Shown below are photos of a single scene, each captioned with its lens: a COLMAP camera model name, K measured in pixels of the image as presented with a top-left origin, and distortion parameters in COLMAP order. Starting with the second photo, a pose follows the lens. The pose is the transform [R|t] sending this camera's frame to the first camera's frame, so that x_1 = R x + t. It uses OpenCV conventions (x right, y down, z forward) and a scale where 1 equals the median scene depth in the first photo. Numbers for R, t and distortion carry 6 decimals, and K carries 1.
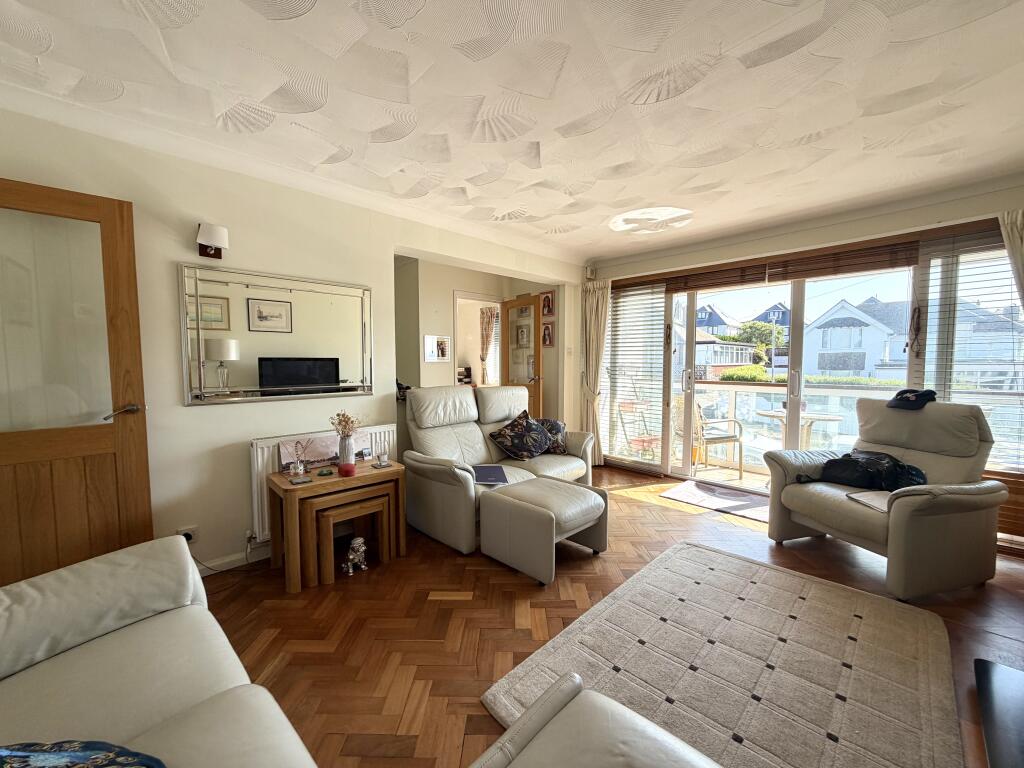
lens RADIAL K [[409.4, 0, 508.2], [0, 409.4, 383.5], [0, 0, 1]] dist [0.000432, -0.000222]
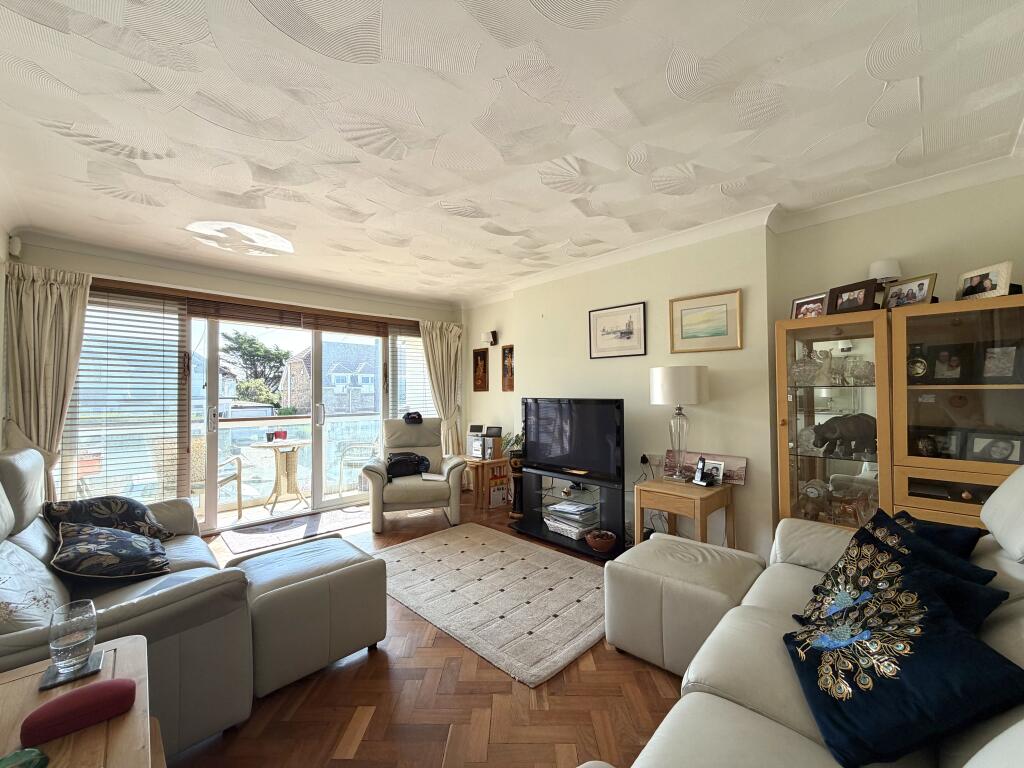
lens RADIAL K [[409.4, 0, 510.7], [0, 409.4, 390.6], [0, 0, 1]] dist [0.000432, -0.000222]
pose [[-0.011957, 0.007028, 0.999904, -0.545409], [0.060214, 0.998166, -0.006296, -0.030306], [-0.998114, 0.060133, -0.012358, 0.450905]]
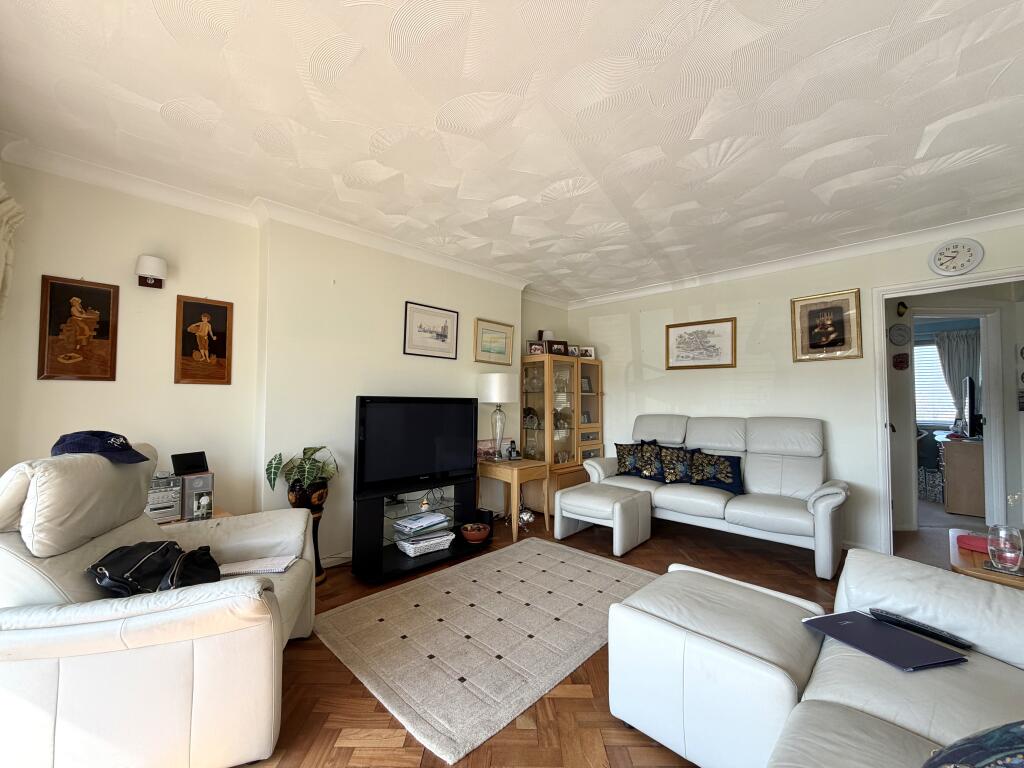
lens RADIAL K [[409.4, 0, 514.1], [0, 409.4, 384.7], [0, 0, 1]] dist [0.000432, -0.000222]
pose [[-0.999662, -0.008707, -0.024508, 0.287438], [-0.009095, 0.999835, 0.015739, -0.052400], [0.024367, 0.015956, -0.999576, 1.200002]]
